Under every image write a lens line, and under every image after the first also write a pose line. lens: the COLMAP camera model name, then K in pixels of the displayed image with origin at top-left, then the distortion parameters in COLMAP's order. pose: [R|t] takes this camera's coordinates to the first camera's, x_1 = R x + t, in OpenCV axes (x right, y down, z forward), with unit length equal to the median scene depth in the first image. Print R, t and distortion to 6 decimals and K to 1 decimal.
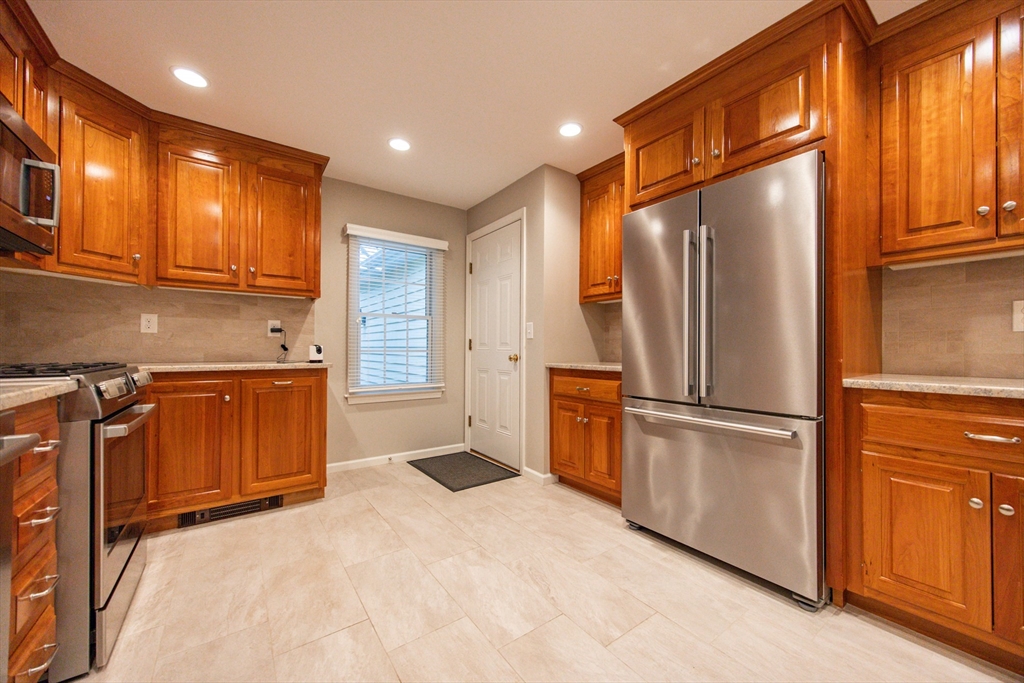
lens RADIAL K [[385.2, 0, 518.1], [0, 385.2, 348.2], [0, 0, 1]] dist [-0.002975, 0.000034]
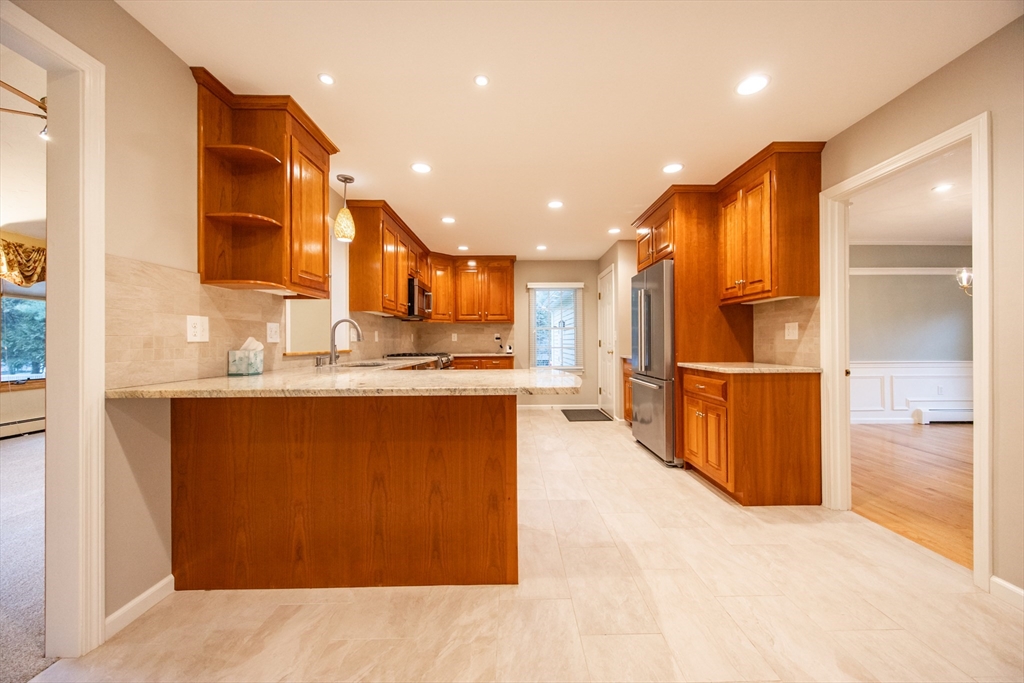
lens RADIAL K [[393.2, 0, 519.1], [0, 393.2, 341.3], [0, 0, 1]] dist [-0.007025, 0.000068]
pose [[0.813568, -0.010054, -0.581383, 0.906680], [0.010892, 0.999939, -0.002050, -0.030381], [0.581367, -0.004664, 0.813628, -0.871547]]
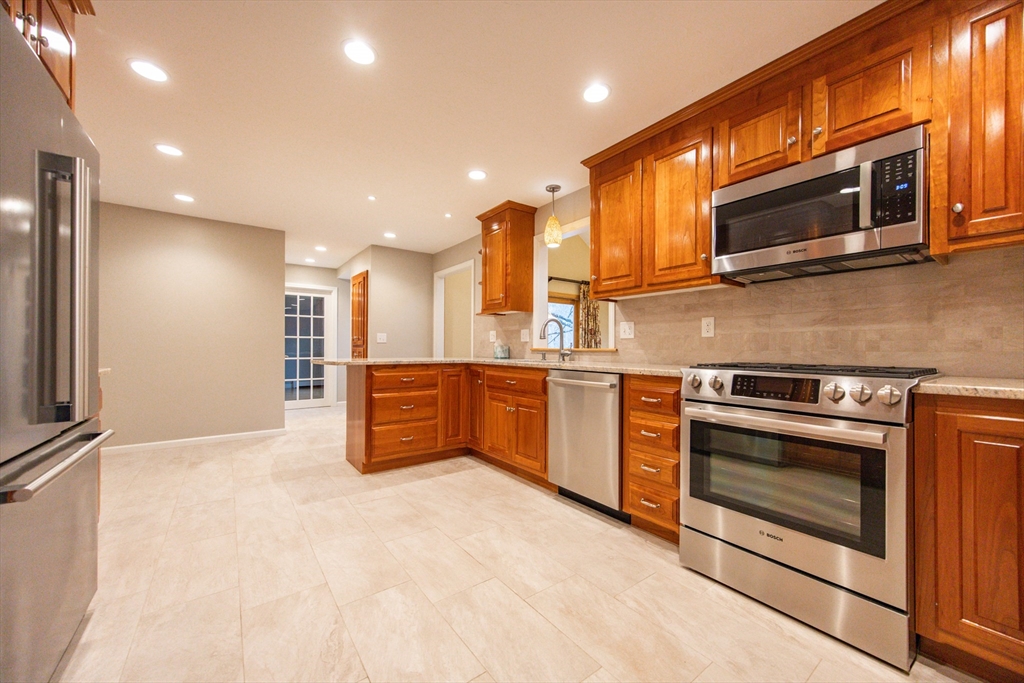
lens RADIAL K [[385.2, 0, 518.1], [0, 385.2, 348.2], [0, 0, 1]] dist [-0.002975, 0.000034]
pose [[-0.999938, -0.007882, -0.007816, -0.224317], [-0.007837, 0.999953, -0.005762, 0.001962], [0.007861, -0.005700, -0.999953, 1.306060]]
